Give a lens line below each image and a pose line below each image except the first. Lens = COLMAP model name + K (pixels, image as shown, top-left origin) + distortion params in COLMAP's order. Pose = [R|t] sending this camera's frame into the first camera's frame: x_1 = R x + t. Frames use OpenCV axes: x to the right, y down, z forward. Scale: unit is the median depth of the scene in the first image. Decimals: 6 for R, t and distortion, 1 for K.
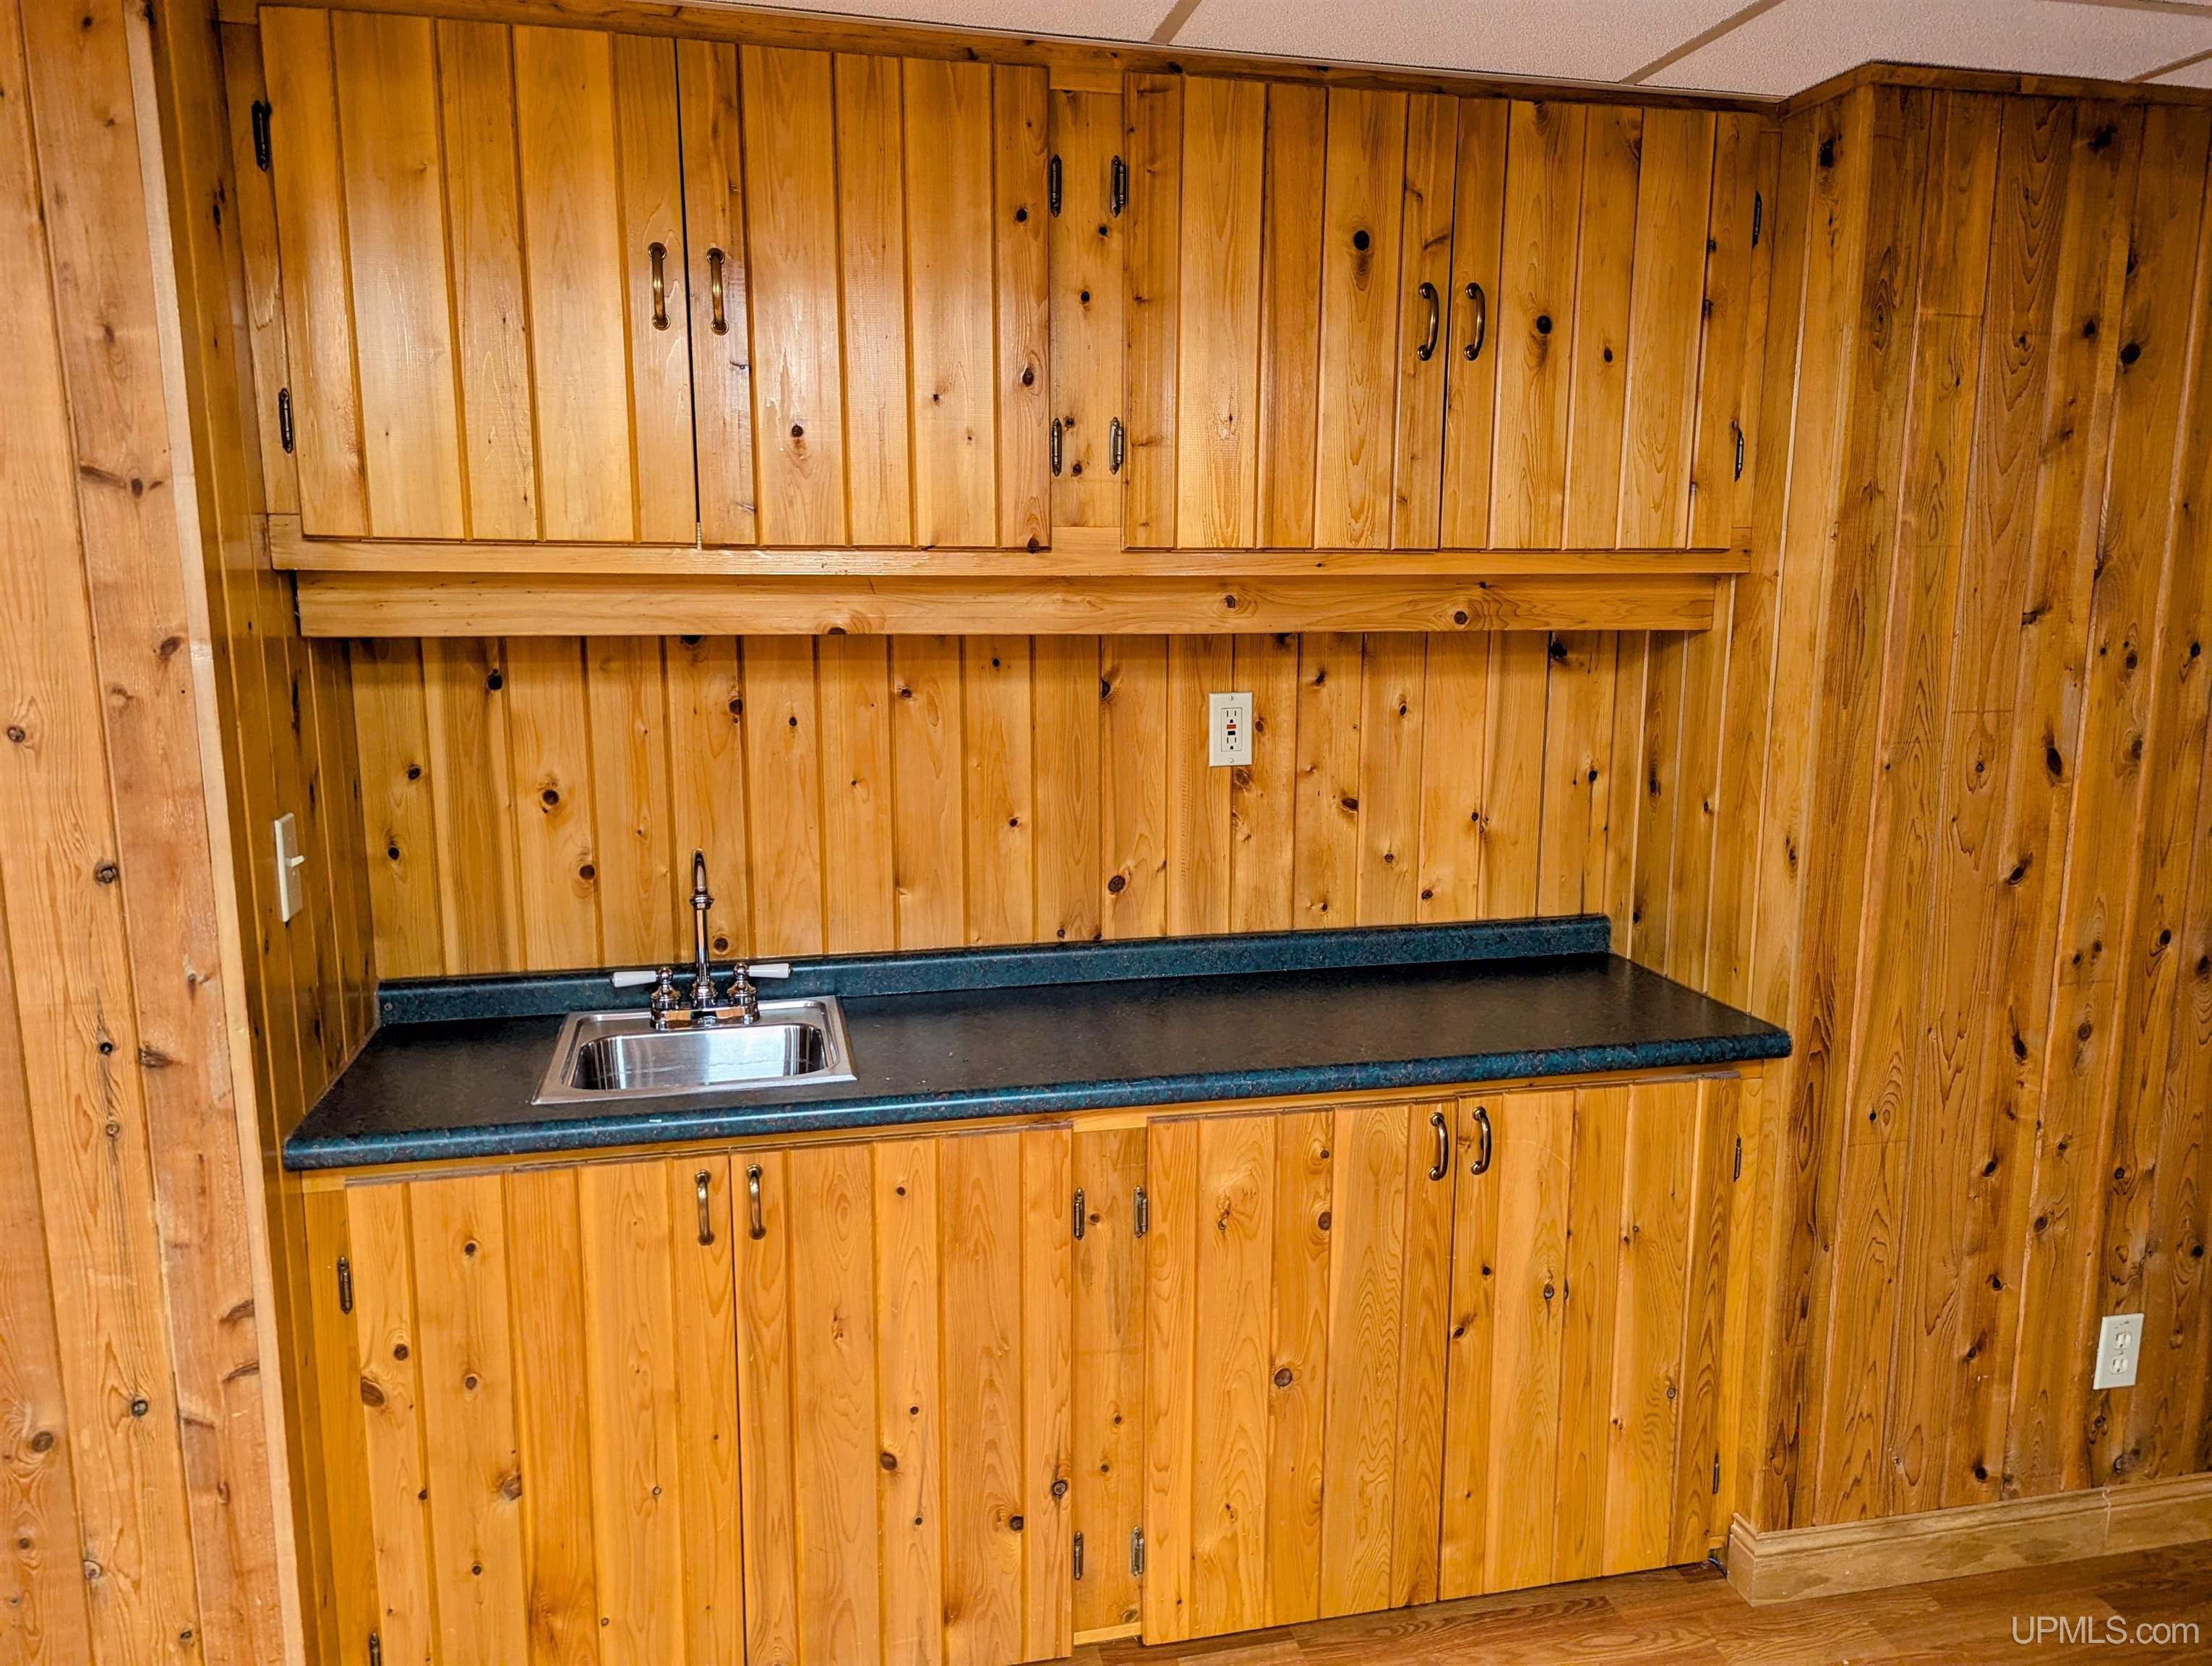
lens RADIAL K [[1542.5, 0, 1106.0], [0, 1542.5, 833.0], [0, 0, 1]] dist [0.006634, 0.002803]
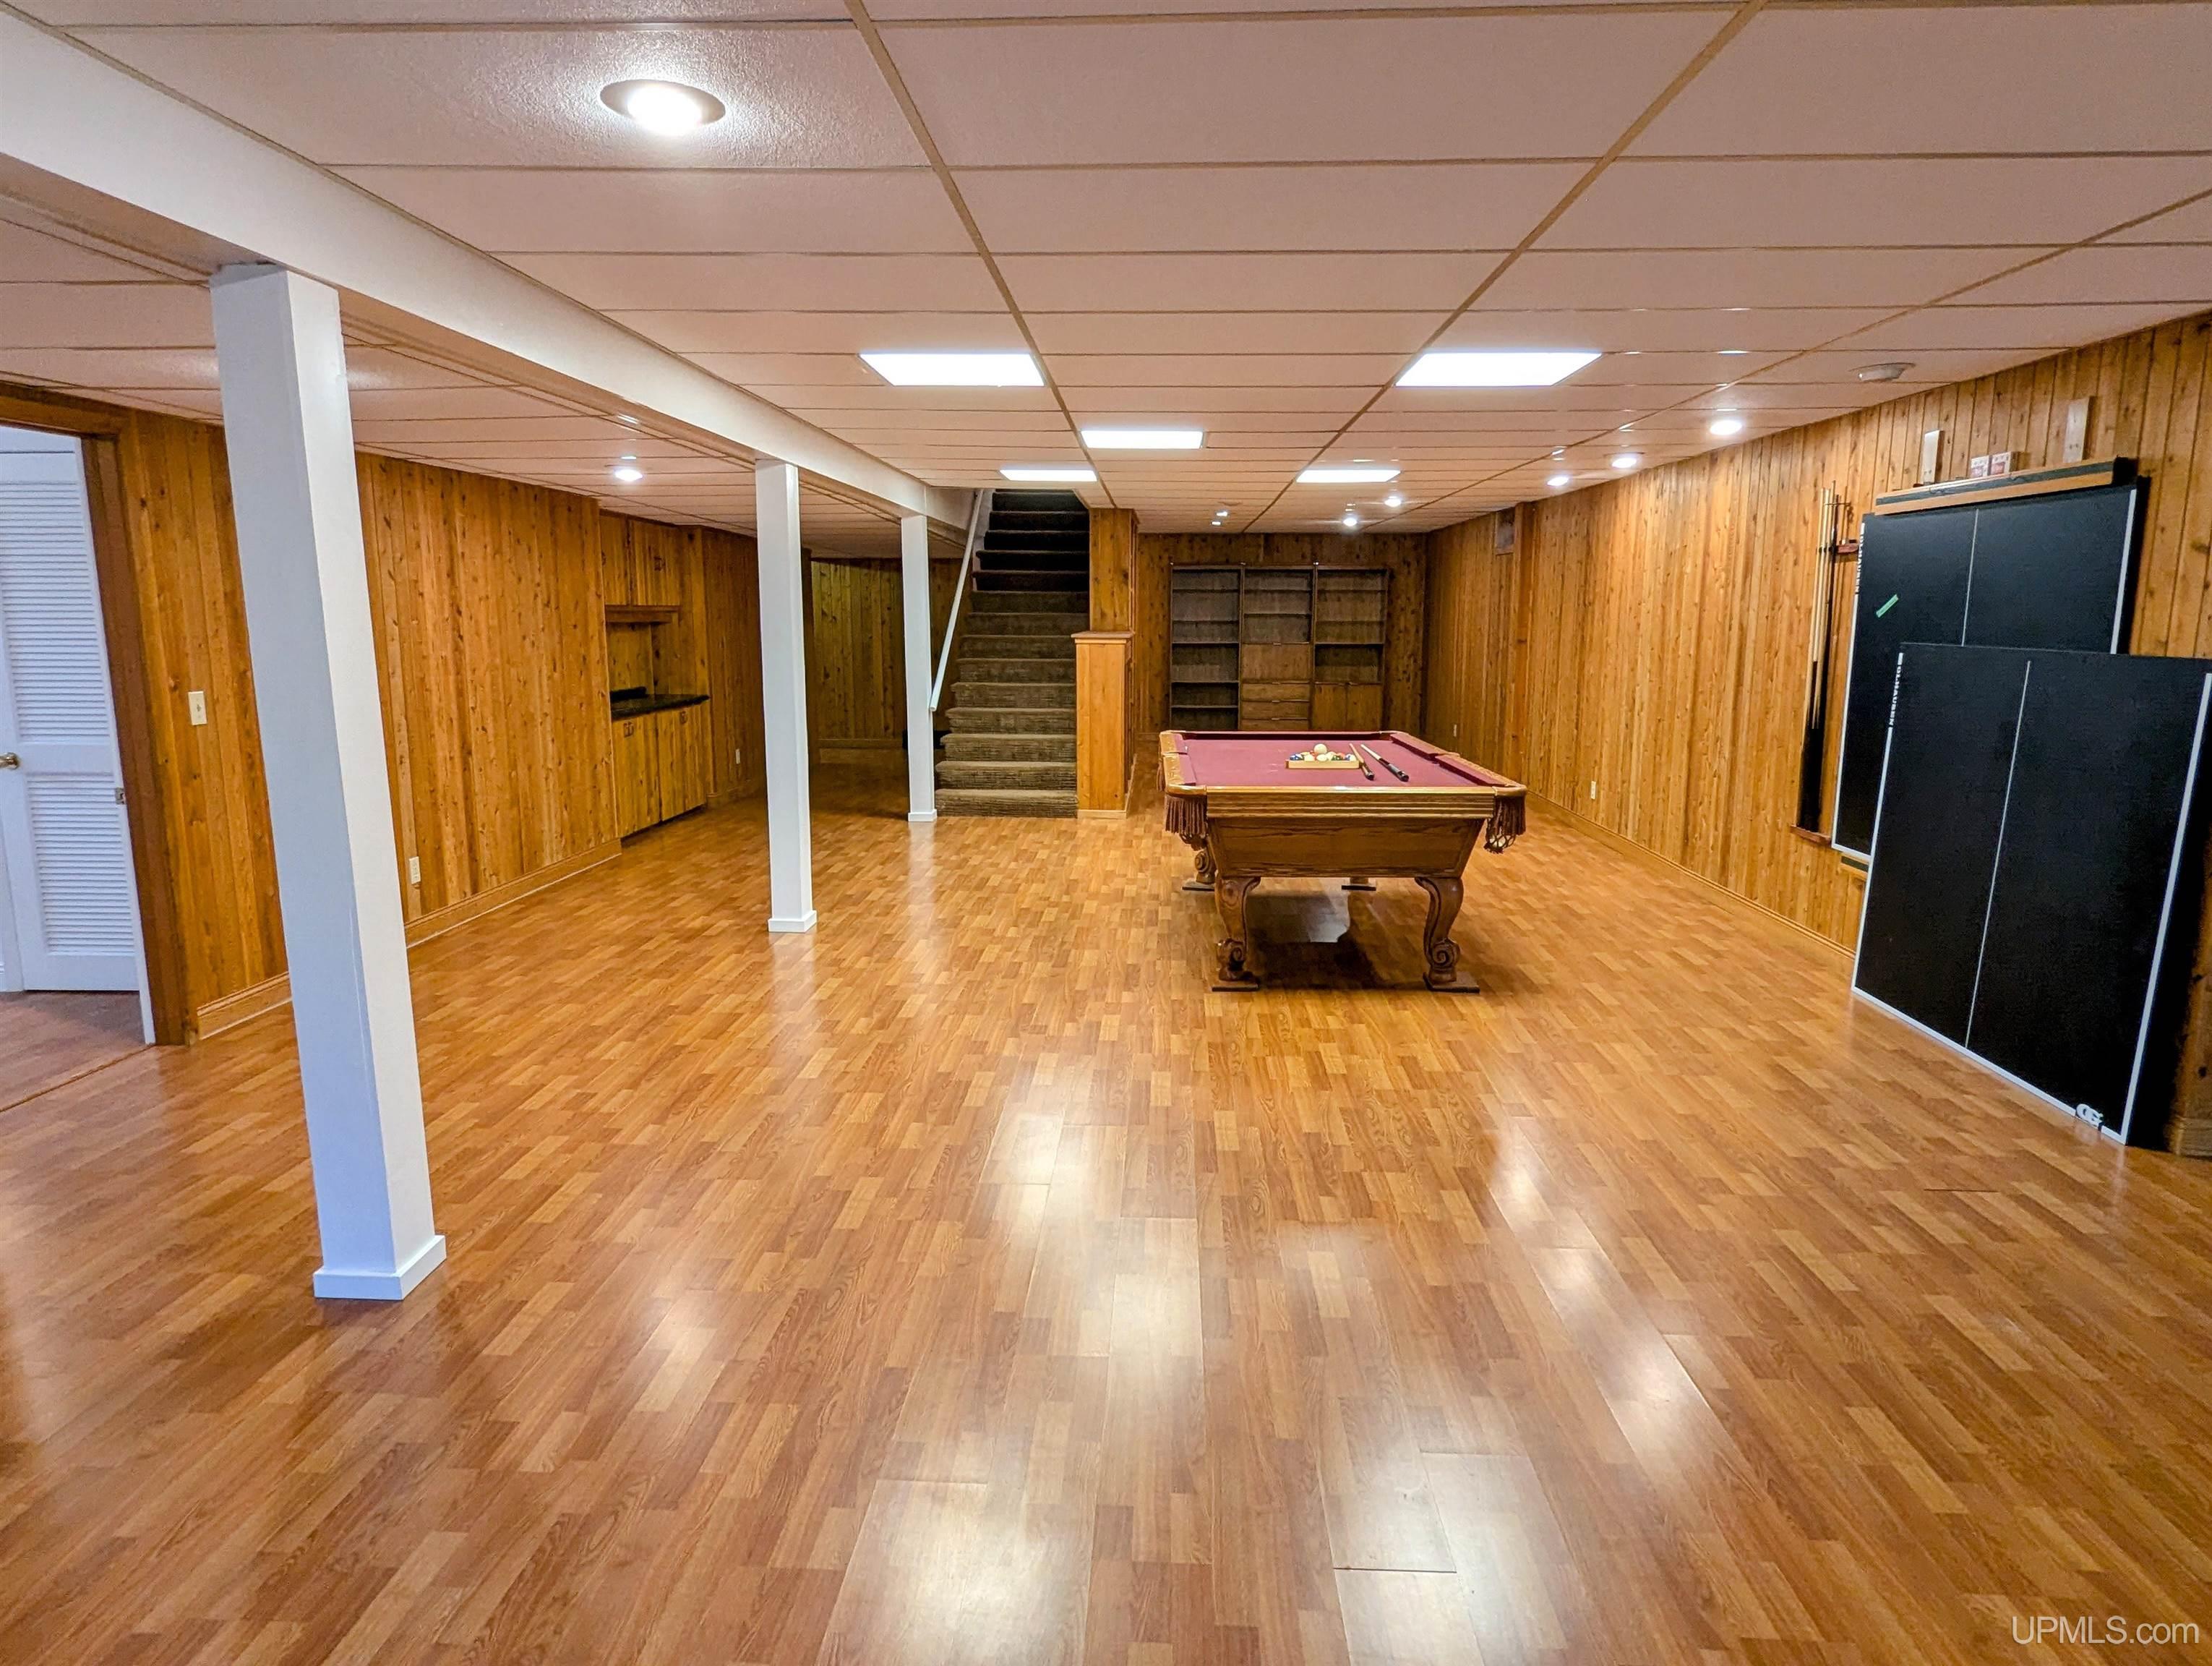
lens RADIAL K [[1308.7, 0, 1106.0], [0, 1308.7, 833.0], [0, 0, 1]] dist [-0.002064, -0.004237]
pose [[0.264219, -0.166052, 0.950060, -3.313369], [0.161761, 0.978743, 0.126079, 0.229613], [-0.950800, 0.120370, 0.285463, -1.446188]]
